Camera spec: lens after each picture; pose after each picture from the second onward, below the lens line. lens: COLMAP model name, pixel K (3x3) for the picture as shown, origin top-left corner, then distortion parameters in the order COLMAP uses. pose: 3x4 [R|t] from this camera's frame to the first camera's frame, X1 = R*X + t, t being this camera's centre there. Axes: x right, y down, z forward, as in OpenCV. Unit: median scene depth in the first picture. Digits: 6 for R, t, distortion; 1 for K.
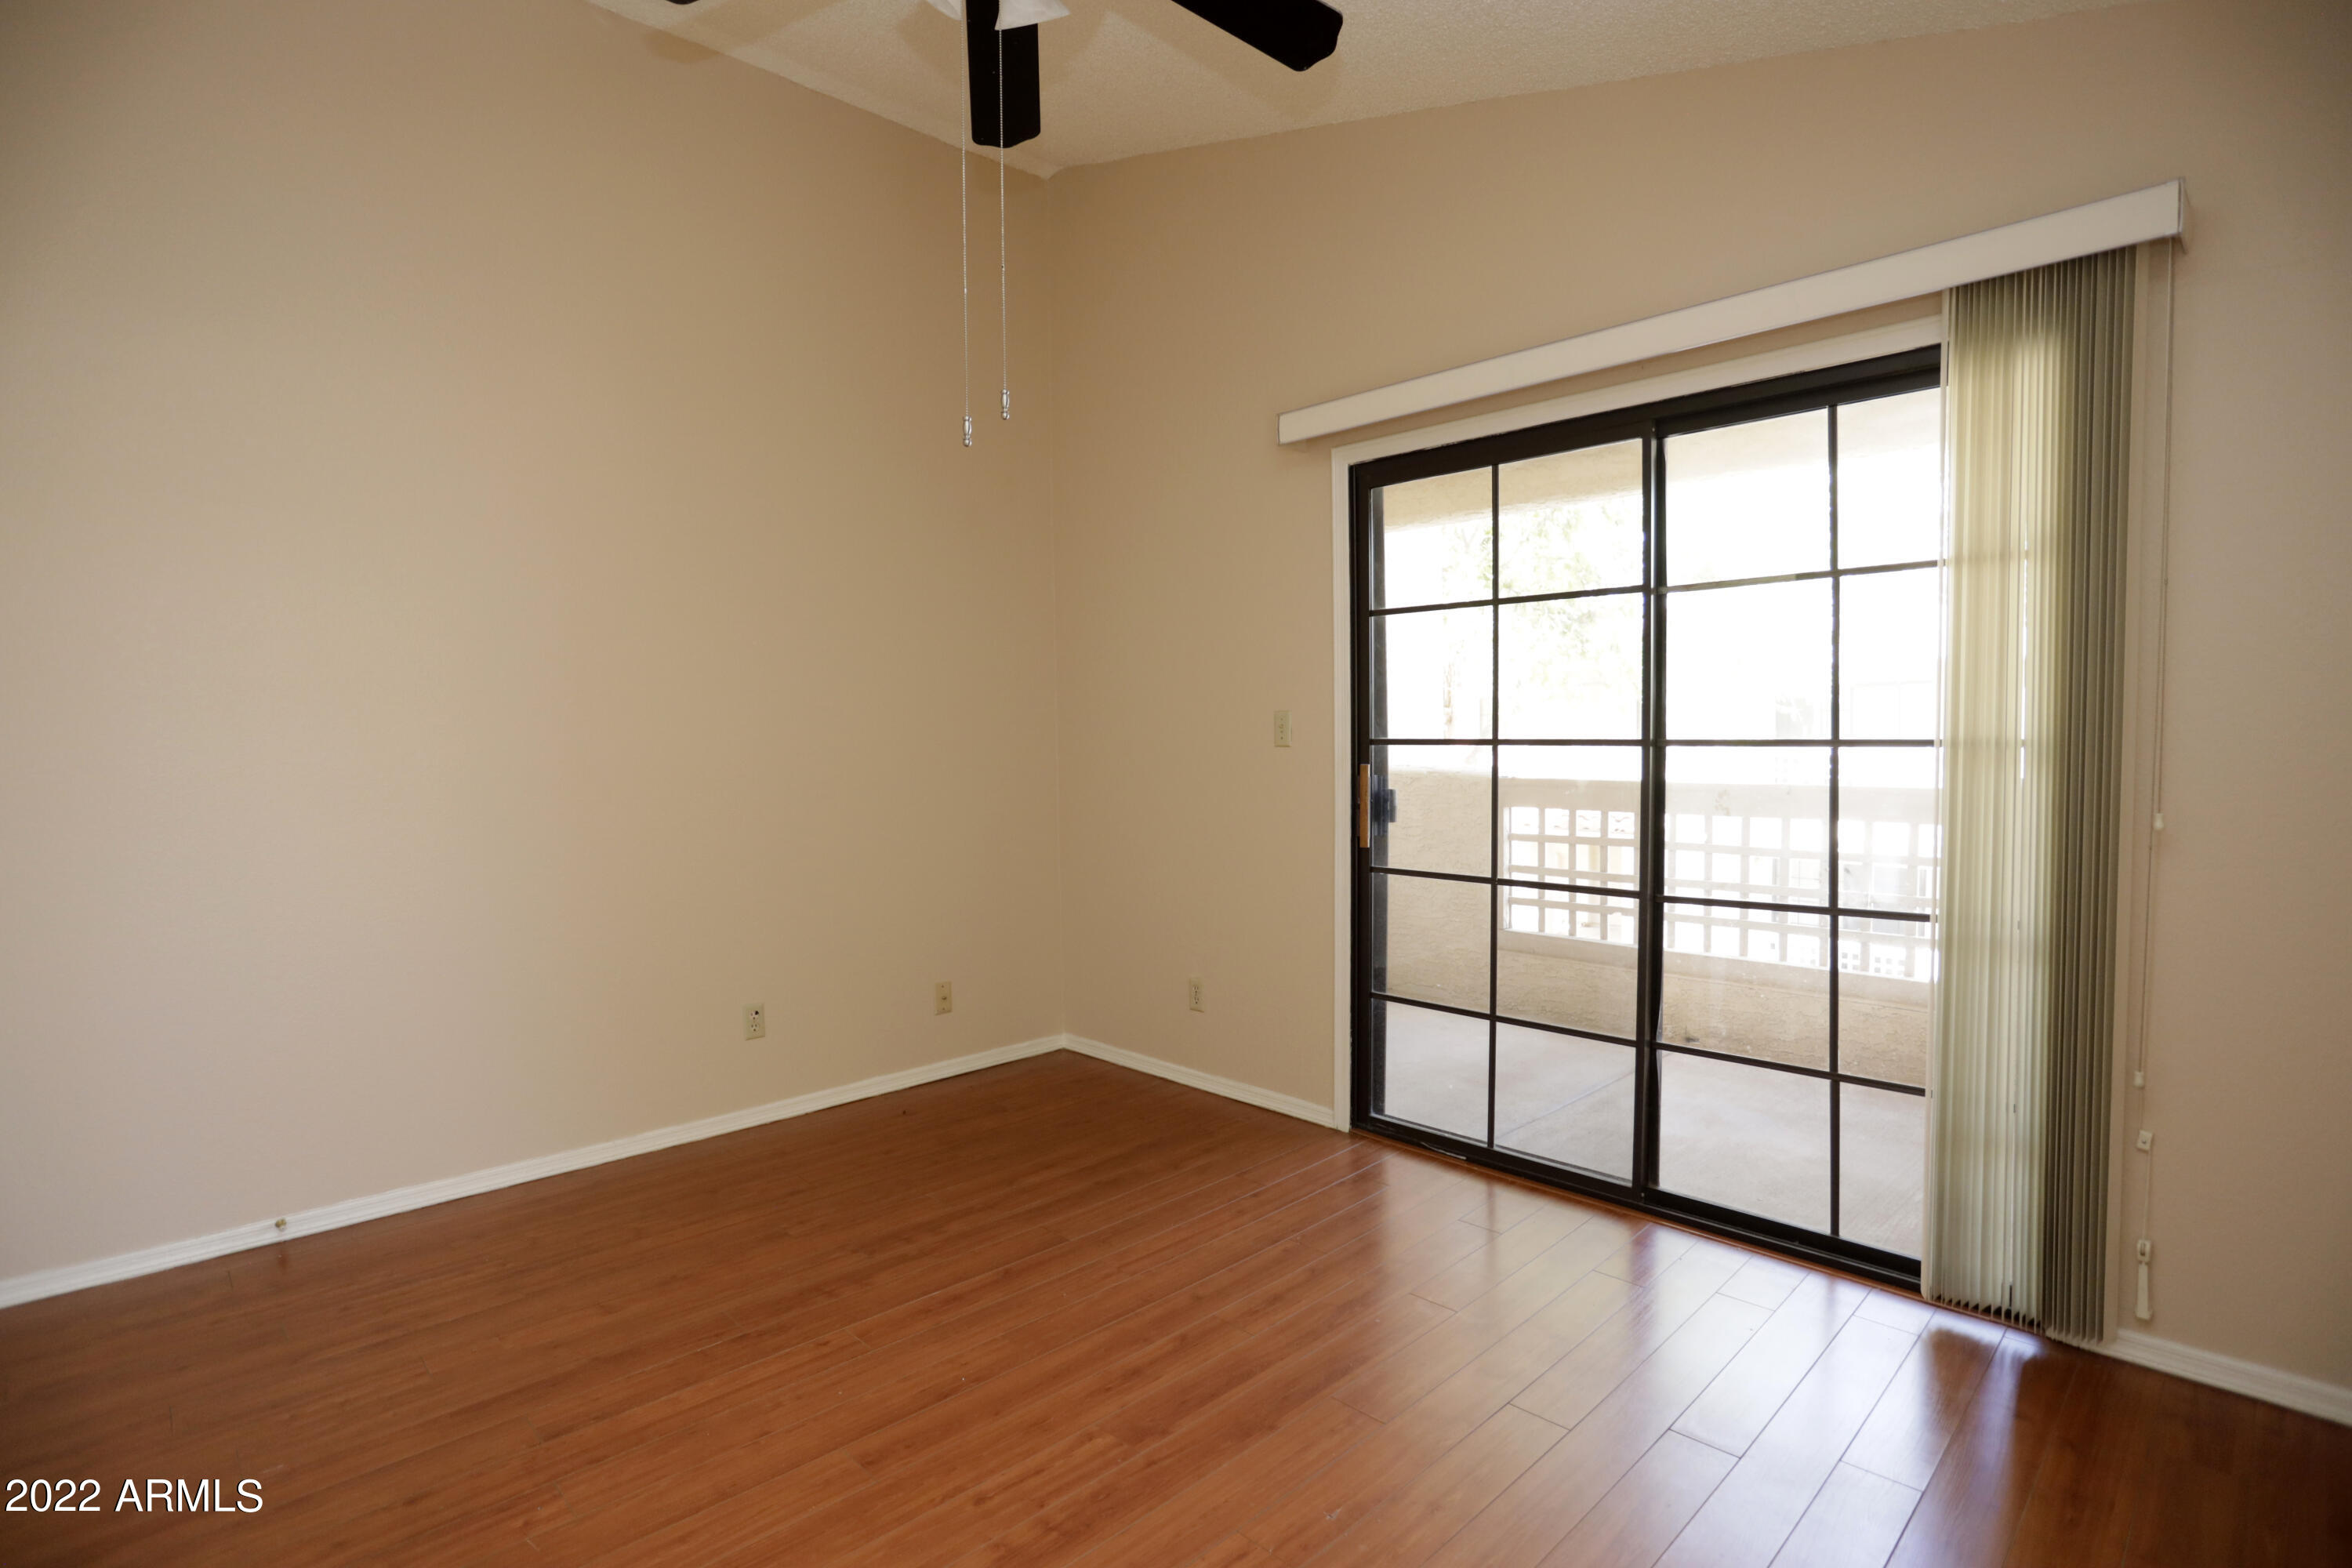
lens RADIAL K [[1156.4, 0, 1179.3], [0, 1156.4, 775.8], [0, 0, 1]] dist [-0.044855, 0.013377]
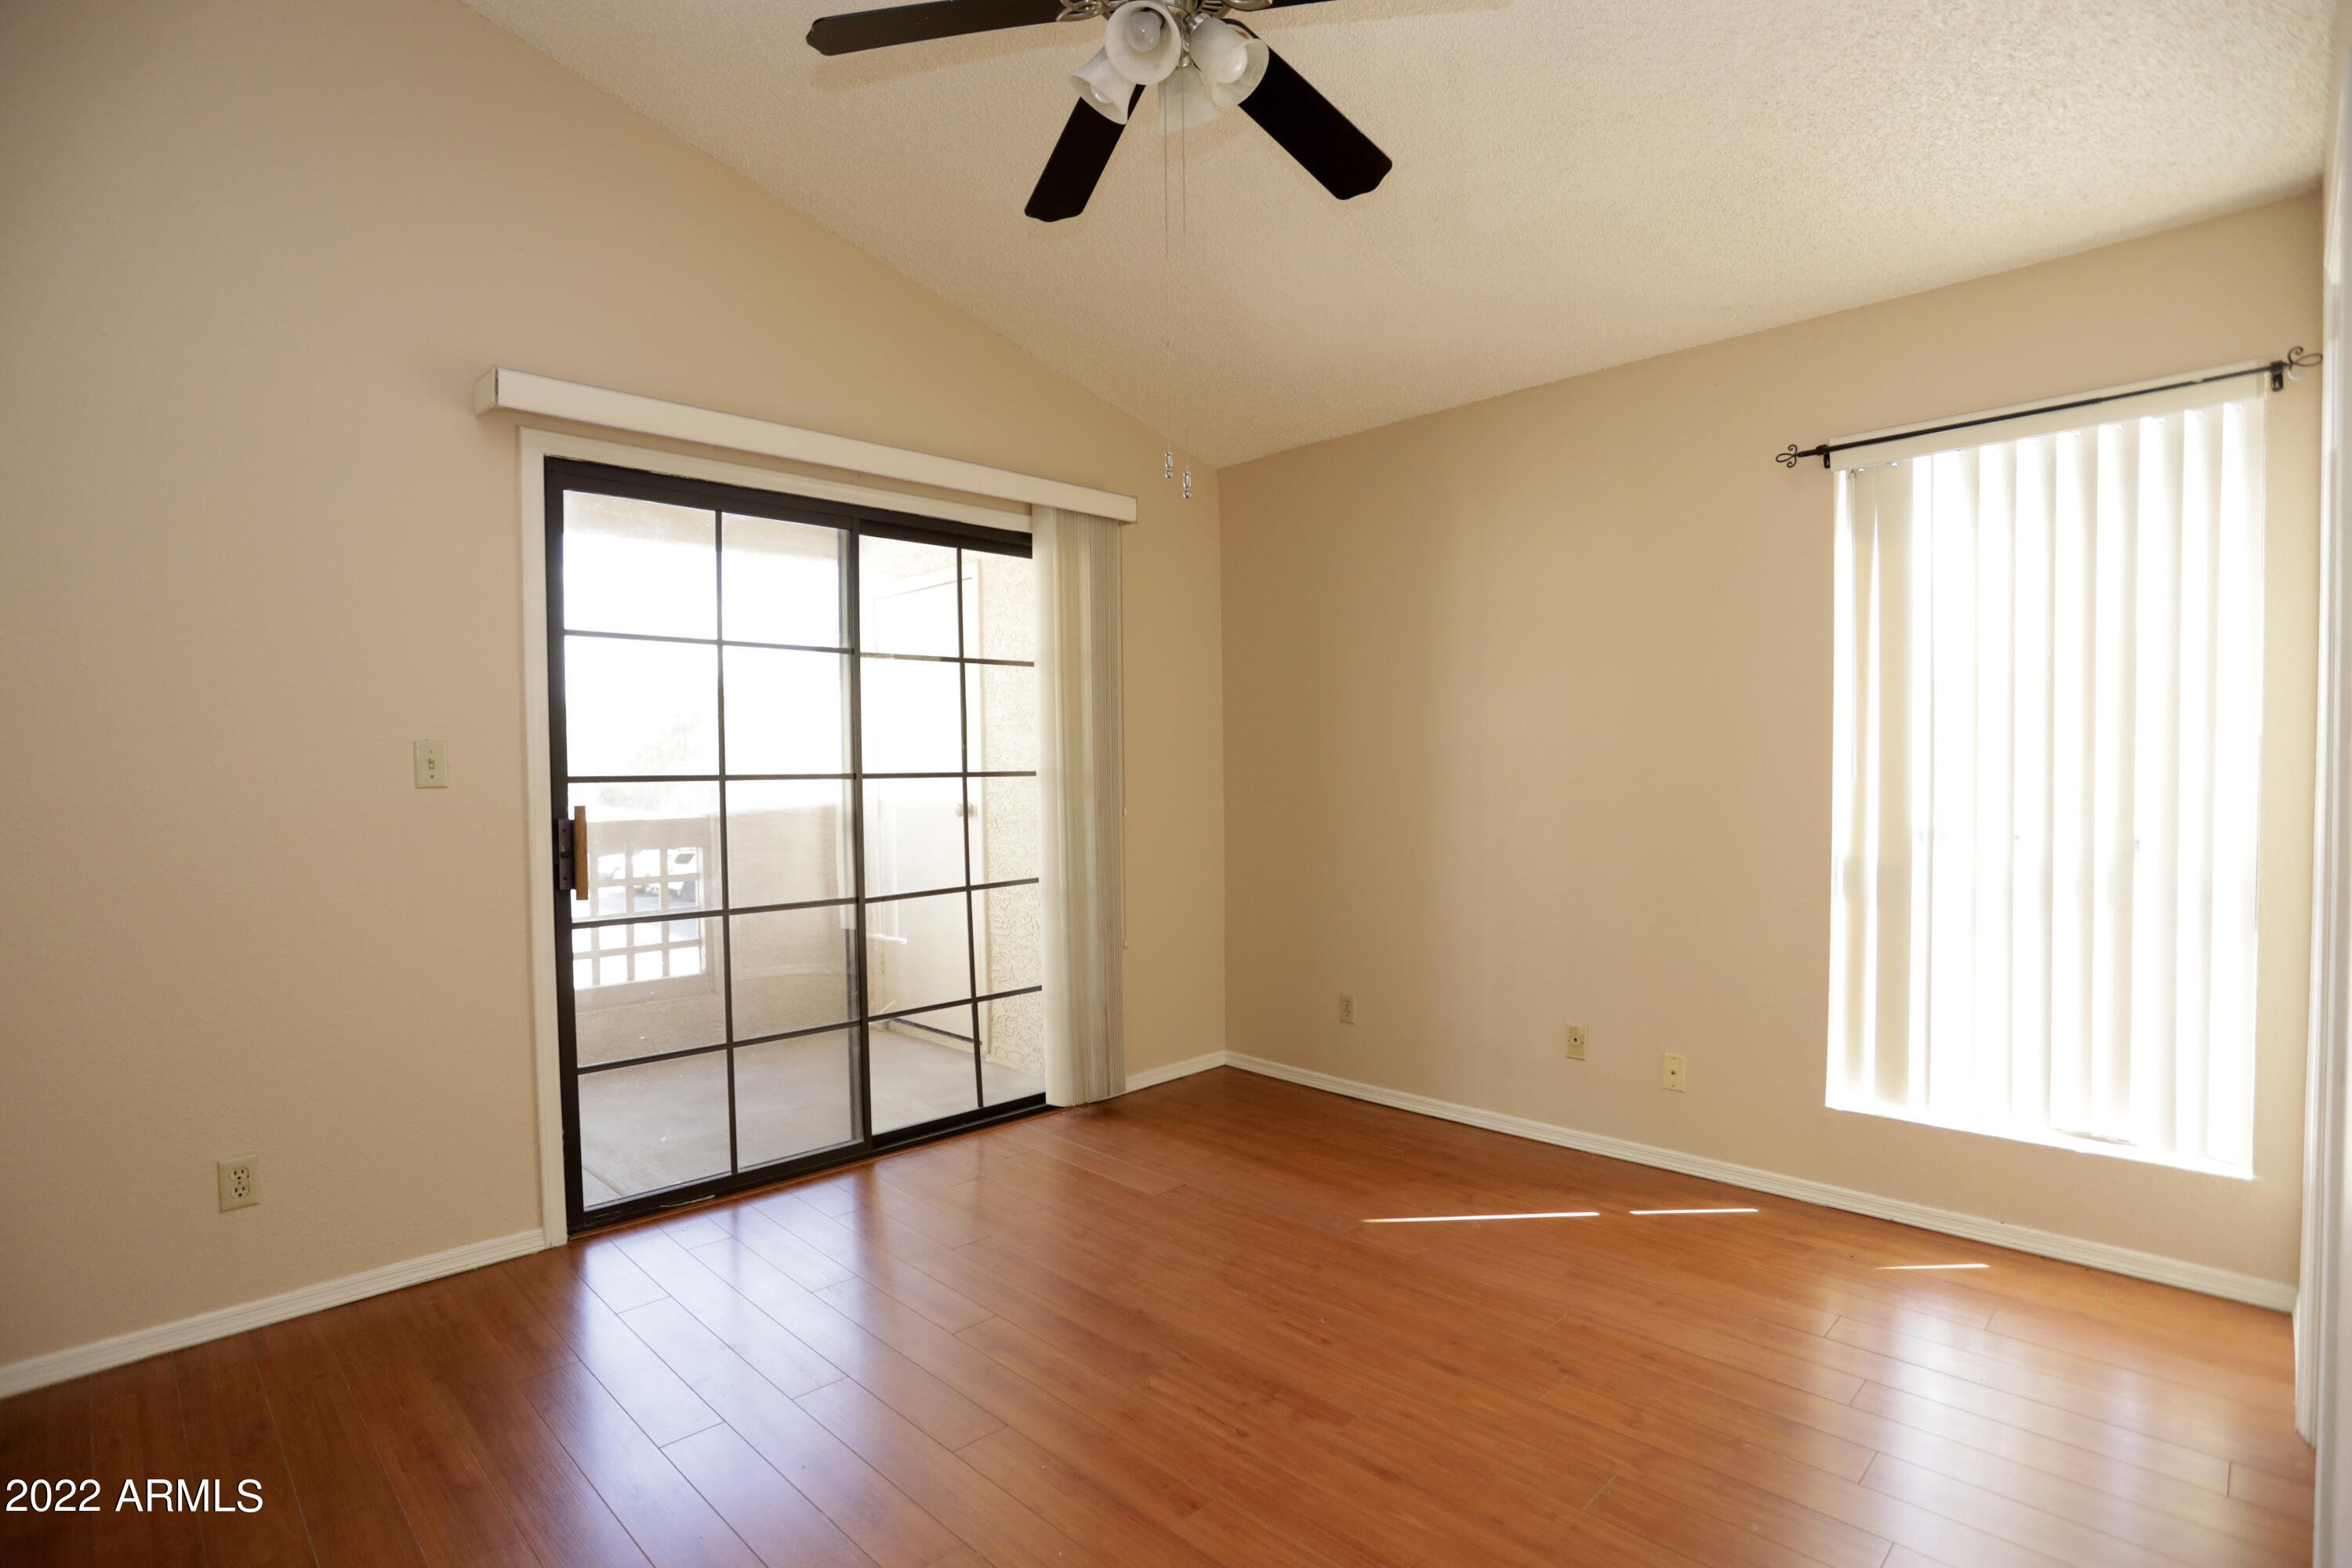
lens RADIAL K [[1156.4, 0, 1176.3], [0, 1156.4, 777.3], [0, 0, 1]] dist [-0.044855, 0.013377]
pose [[0.002046, -0.006287, 0.999978, -0.852112], [0.044274, 0.999000, 0.006191, -0.020975], [-0.999017, 0.044261, 0.002322, 0.671141]]
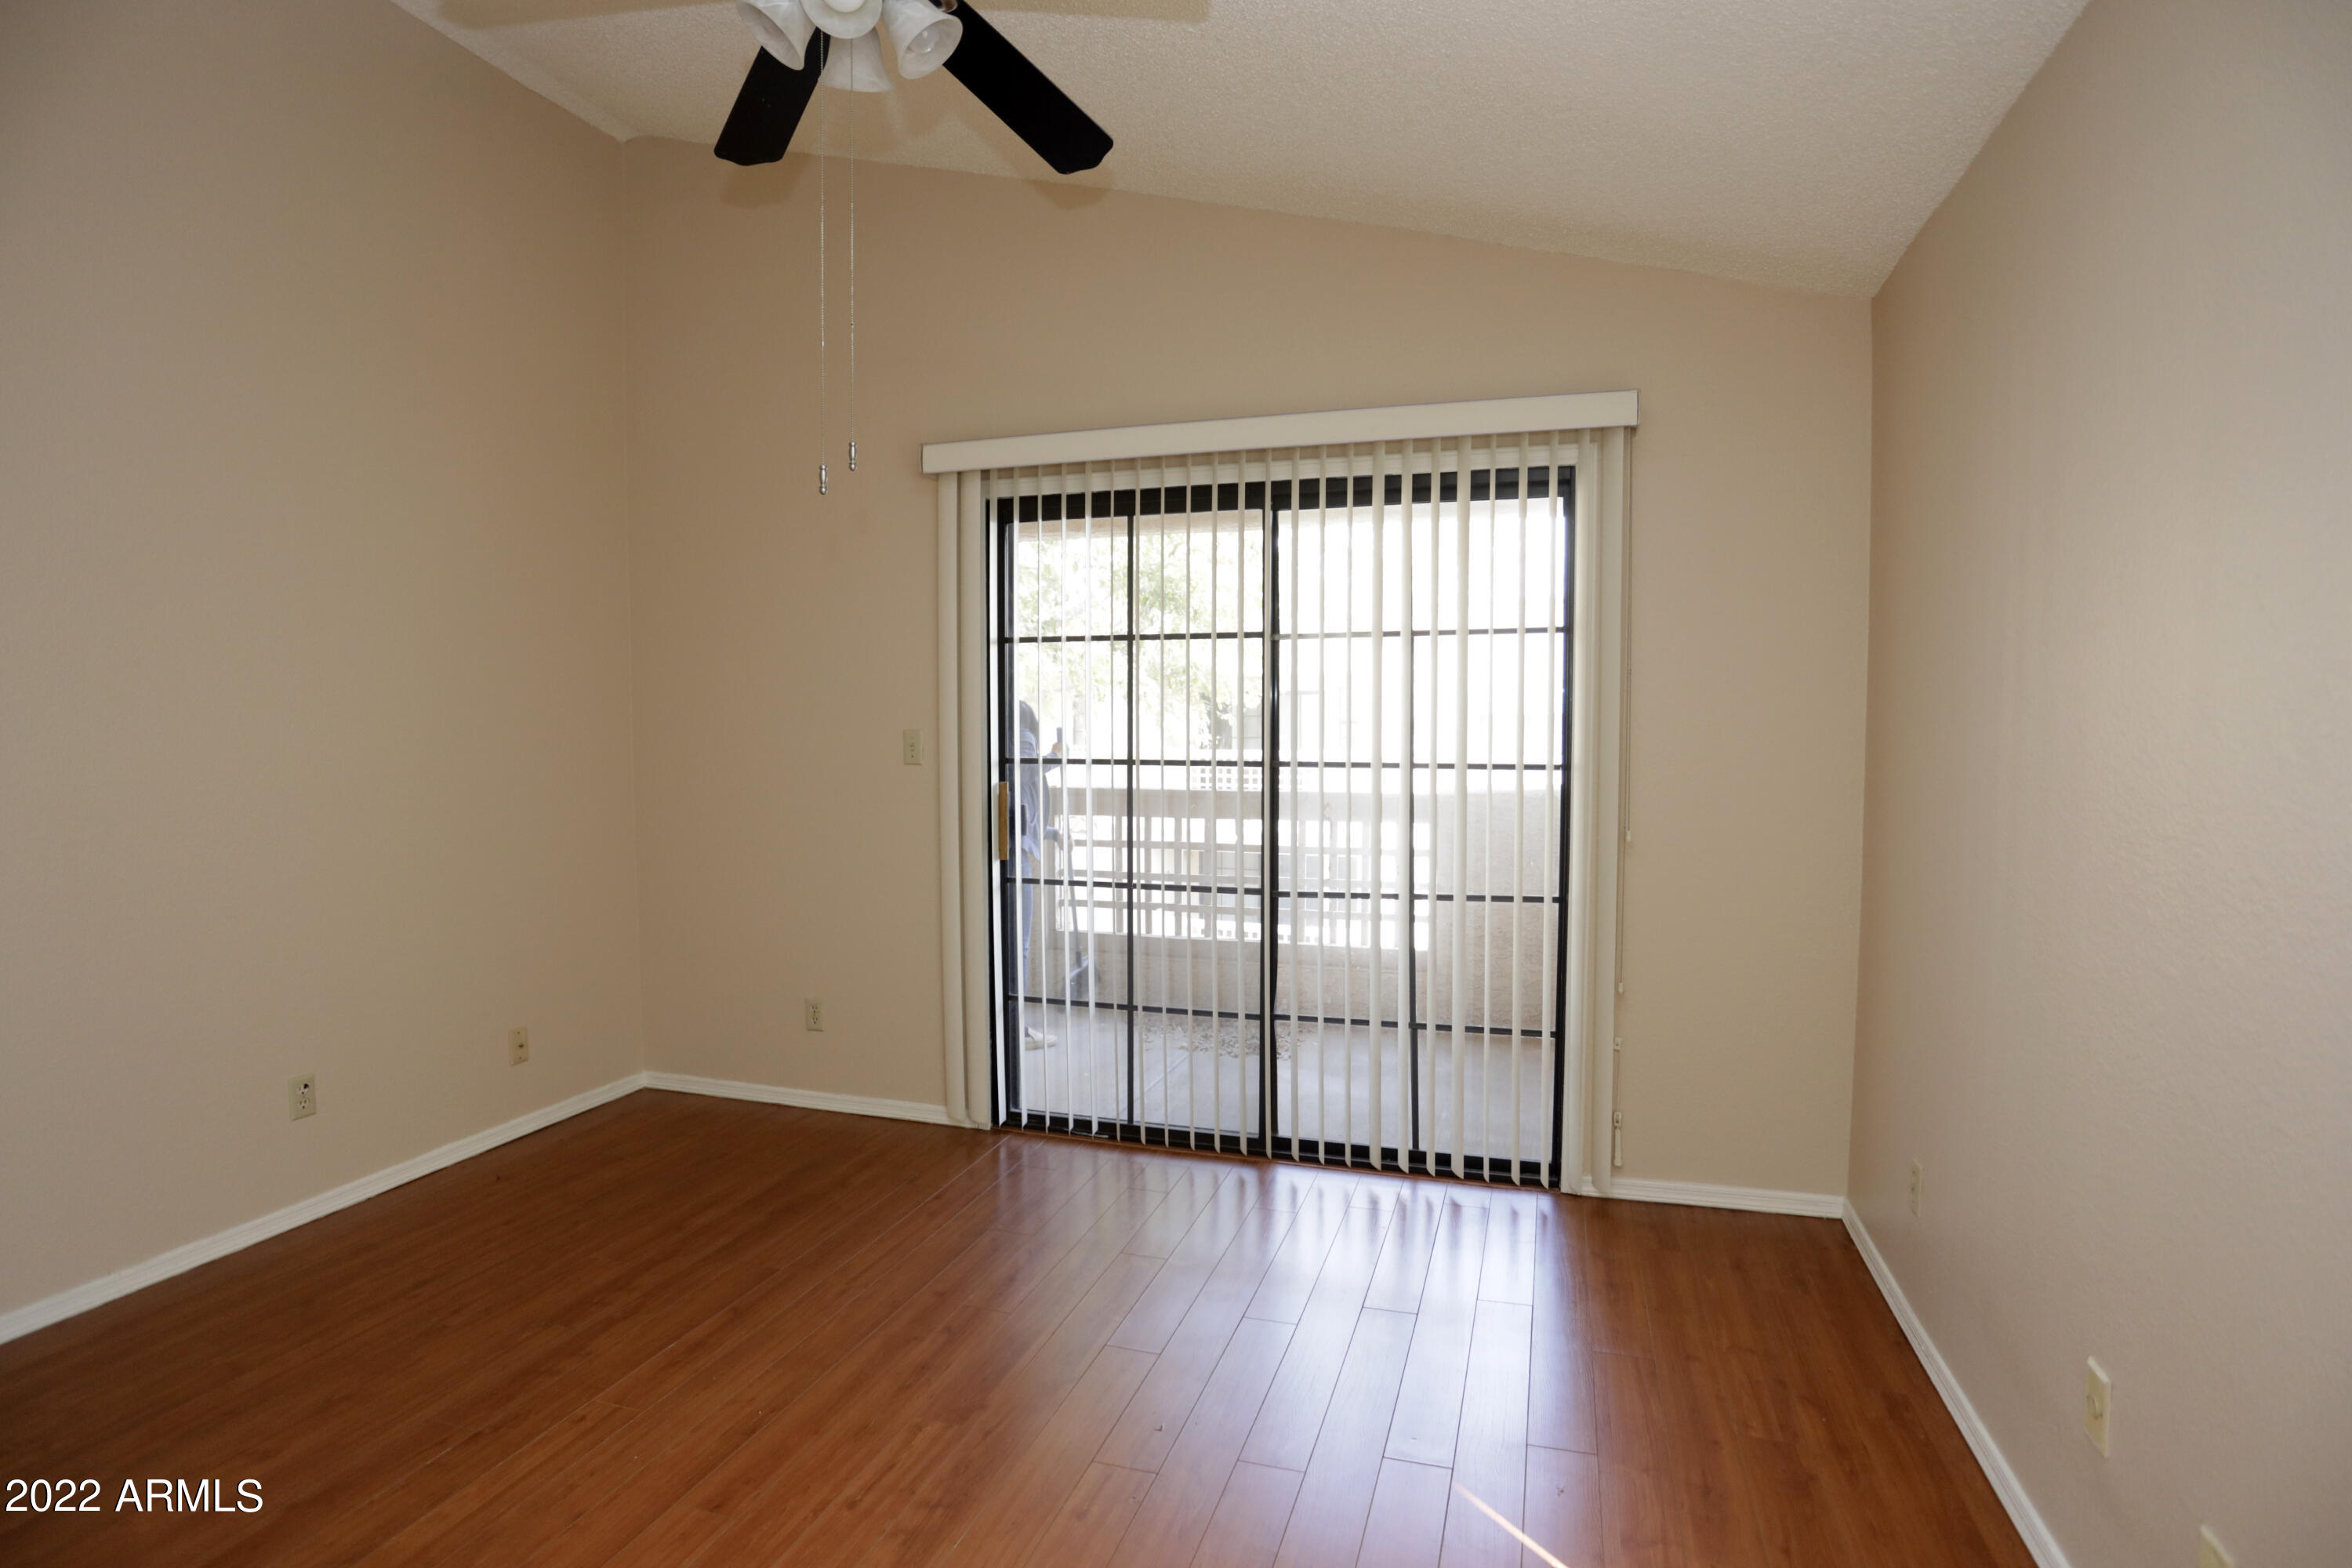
lens RADIAL K [[1156.4, 0, 1234.0], [0, 1156.4, 776.1], [0, 0, 1]] dist [-0.044855, 0.013377]
pose [[0.877378, -0.005366, 0.479770, -0.204375], [0.006259, 0.999980, -0.000262, -0.016645], [-0.479759, 0.003233, 0.877394, -0.047410]]
